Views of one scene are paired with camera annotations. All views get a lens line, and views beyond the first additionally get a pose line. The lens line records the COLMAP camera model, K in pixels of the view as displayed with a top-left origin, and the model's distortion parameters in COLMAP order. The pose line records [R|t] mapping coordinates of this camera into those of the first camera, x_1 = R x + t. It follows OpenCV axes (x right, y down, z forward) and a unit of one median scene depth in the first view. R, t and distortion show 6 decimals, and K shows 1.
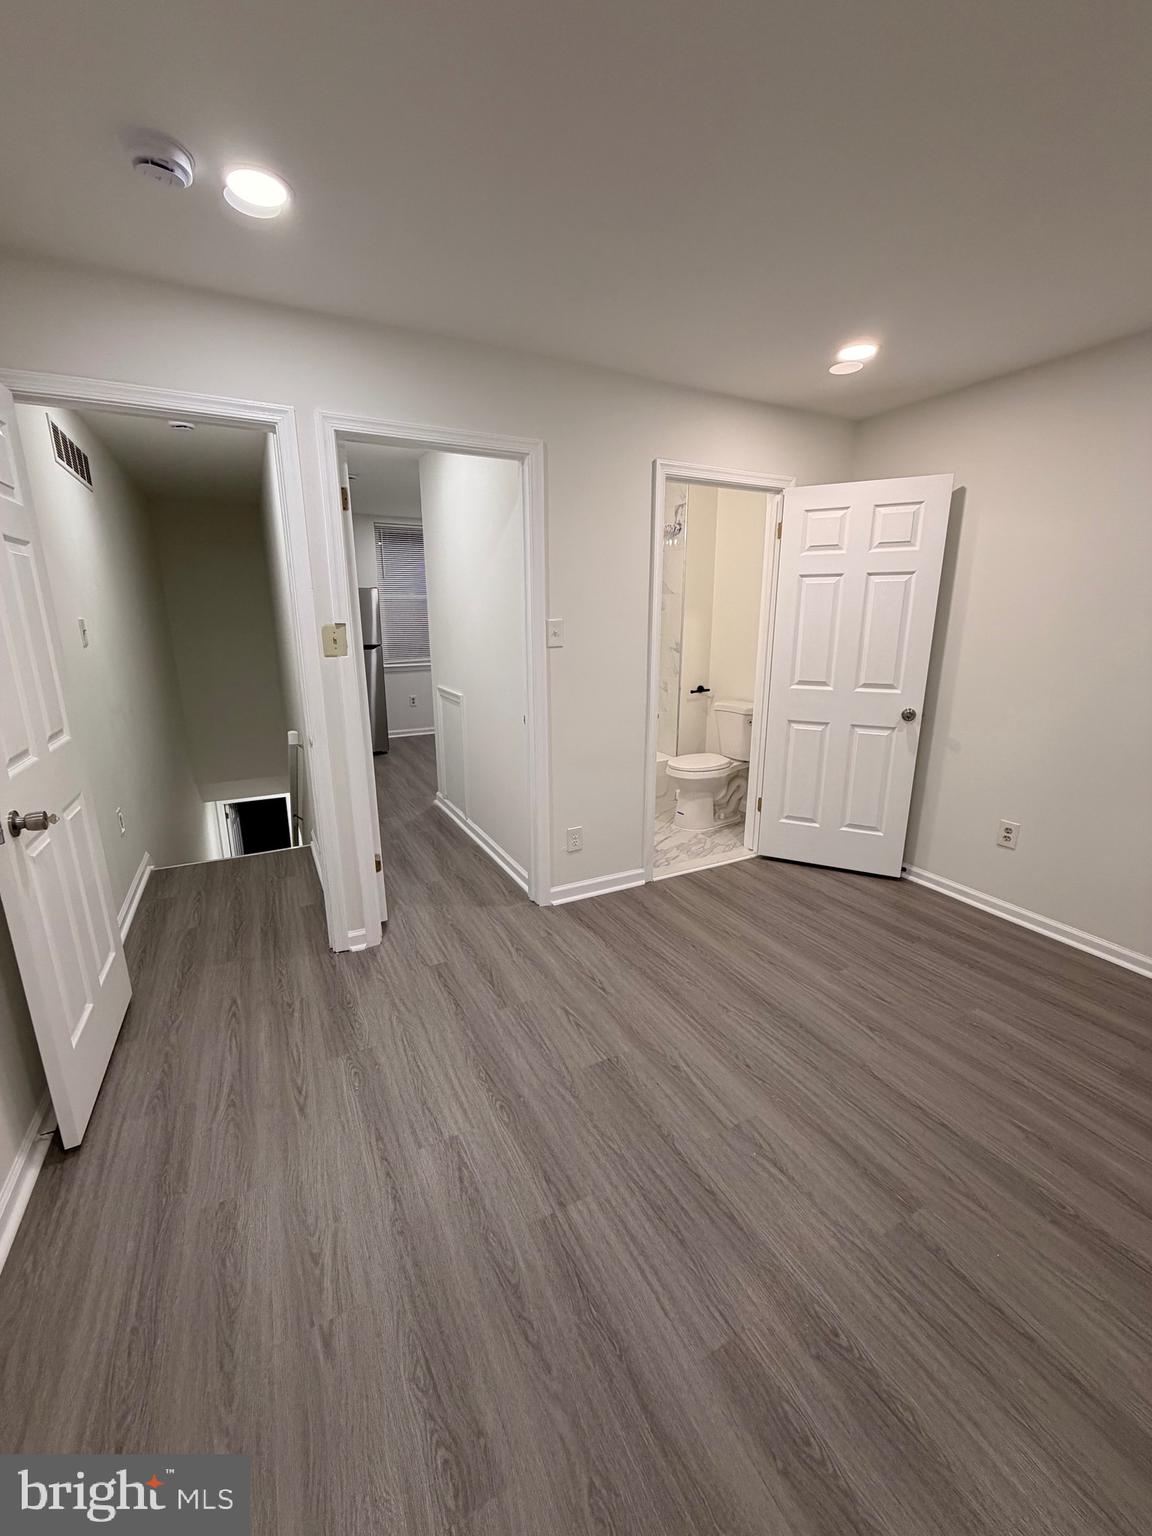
lens RADIAL K [[634.1, 0, 576.0], [0, 634.1, 768.0], [0, 0, 1]] dist [0.001059, 0.000113]
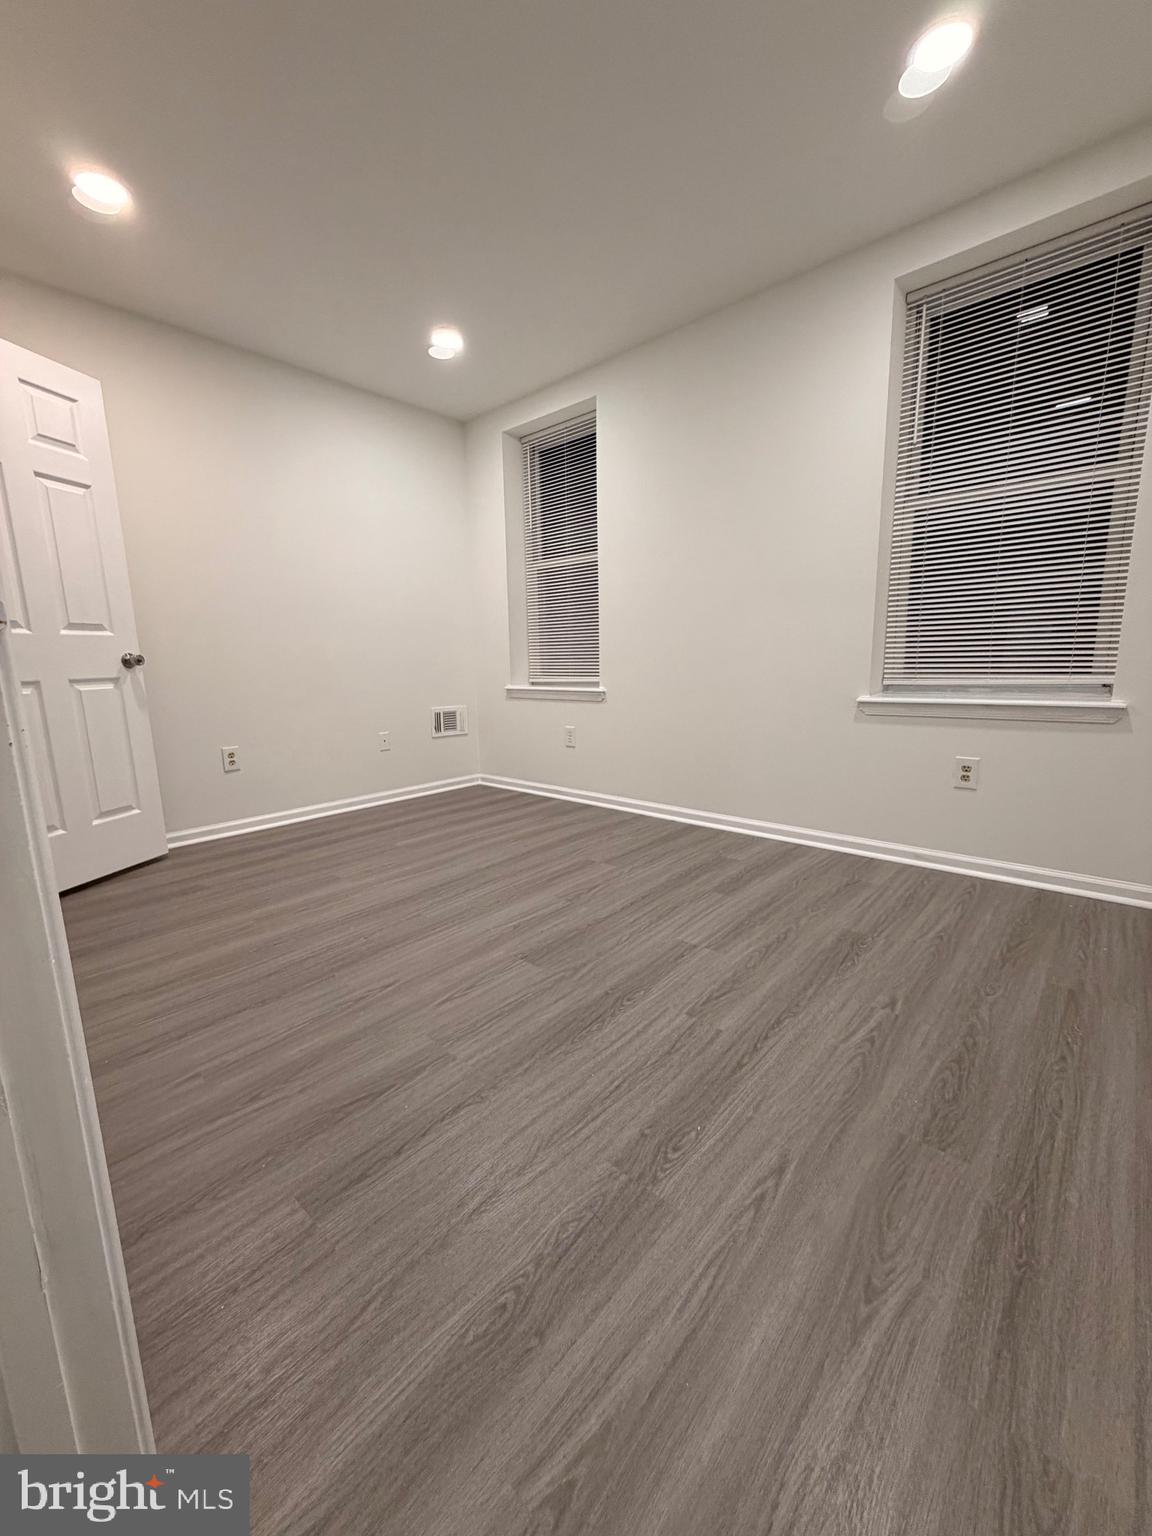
lens RADIAL K [[607.1, 0, 576.0], [0, 607.1, 768.0], [0, 0, 1]] dist [0.000271, 0.000250]
pose [[-0.363215, -0.157775, 0.918249, -0.823195], [0.252087, 0.932157, 0.259878, -0.012333], [-0.896954, 0.325870, -0.298801, 1.213440]]
